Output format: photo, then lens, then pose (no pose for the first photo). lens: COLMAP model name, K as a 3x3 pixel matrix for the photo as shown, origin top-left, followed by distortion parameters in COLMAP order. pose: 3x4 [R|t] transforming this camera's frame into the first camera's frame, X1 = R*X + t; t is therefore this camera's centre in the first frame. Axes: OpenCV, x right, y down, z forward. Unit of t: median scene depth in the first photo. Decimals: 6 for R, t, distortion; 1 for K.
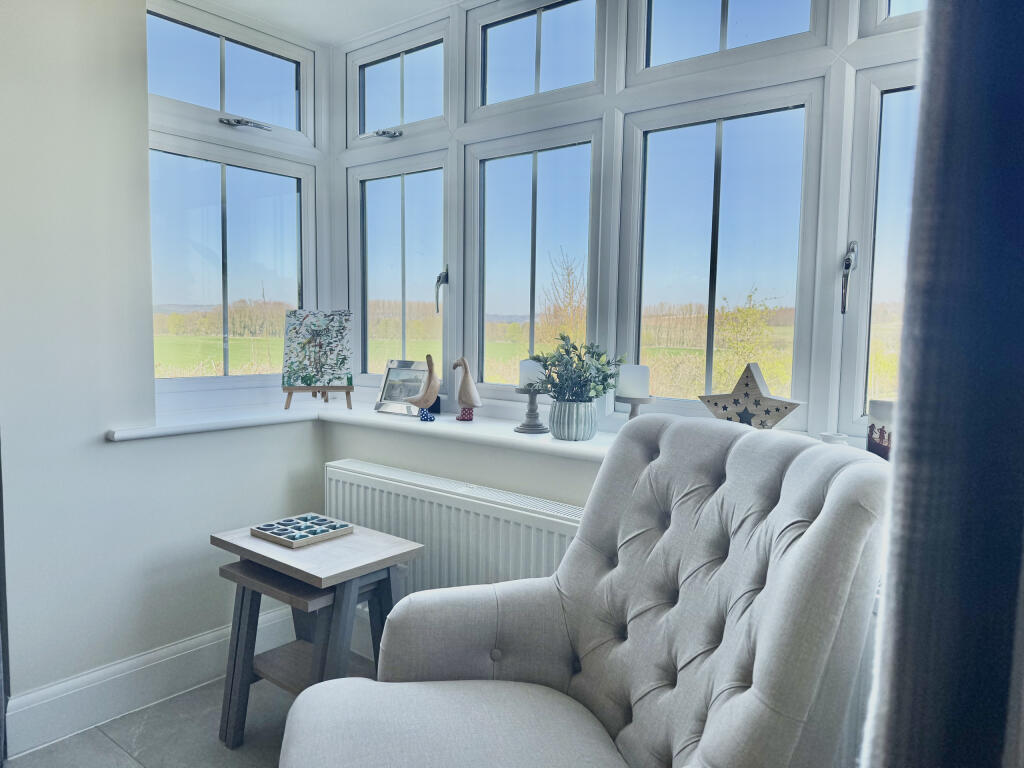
lens RADIAL K [[720.8, 0, 512.0], [0, 720.8, 384.0], [0, 0, 1]] dist [0.132527, -0.204597]
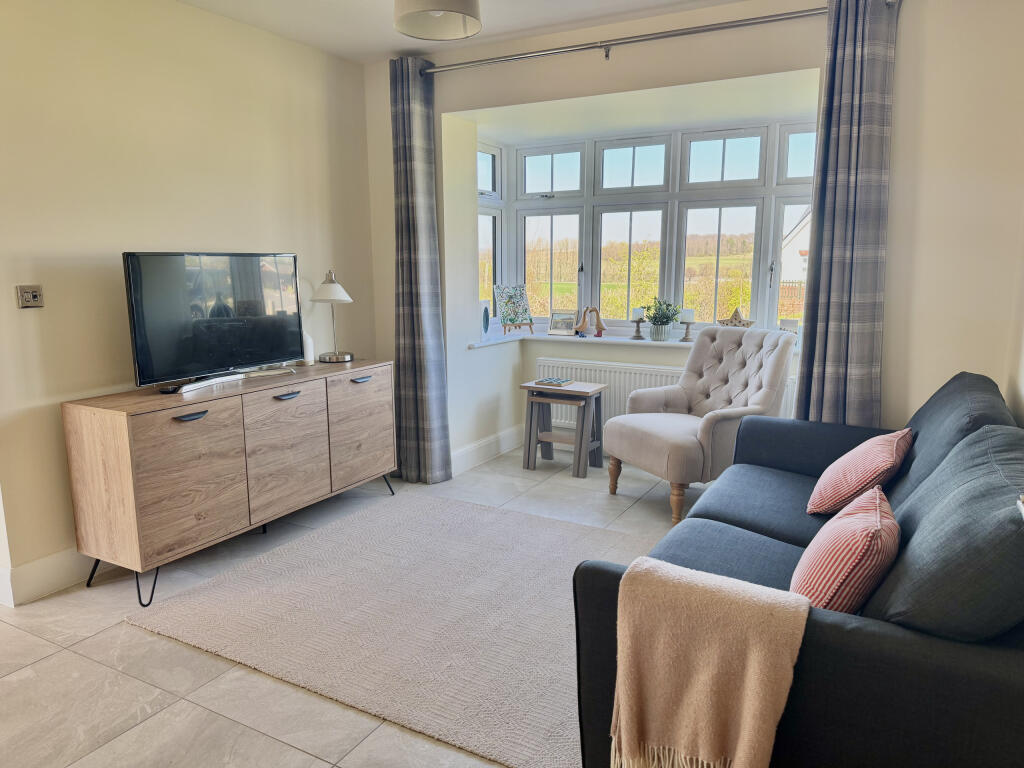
lens RADIAL K [[720.8, 0, 512.0], [0, 720.8, 384.0], [0, 0, 1]] dist [0.132527, -0.204597]
pose [[0.985896, -0.044519, 0.161329, -0.767613], [0.030948, 0.995842, 0.085678, -0.001830], [-0.164473, -0.079476, 0.983175, -1.247511]]
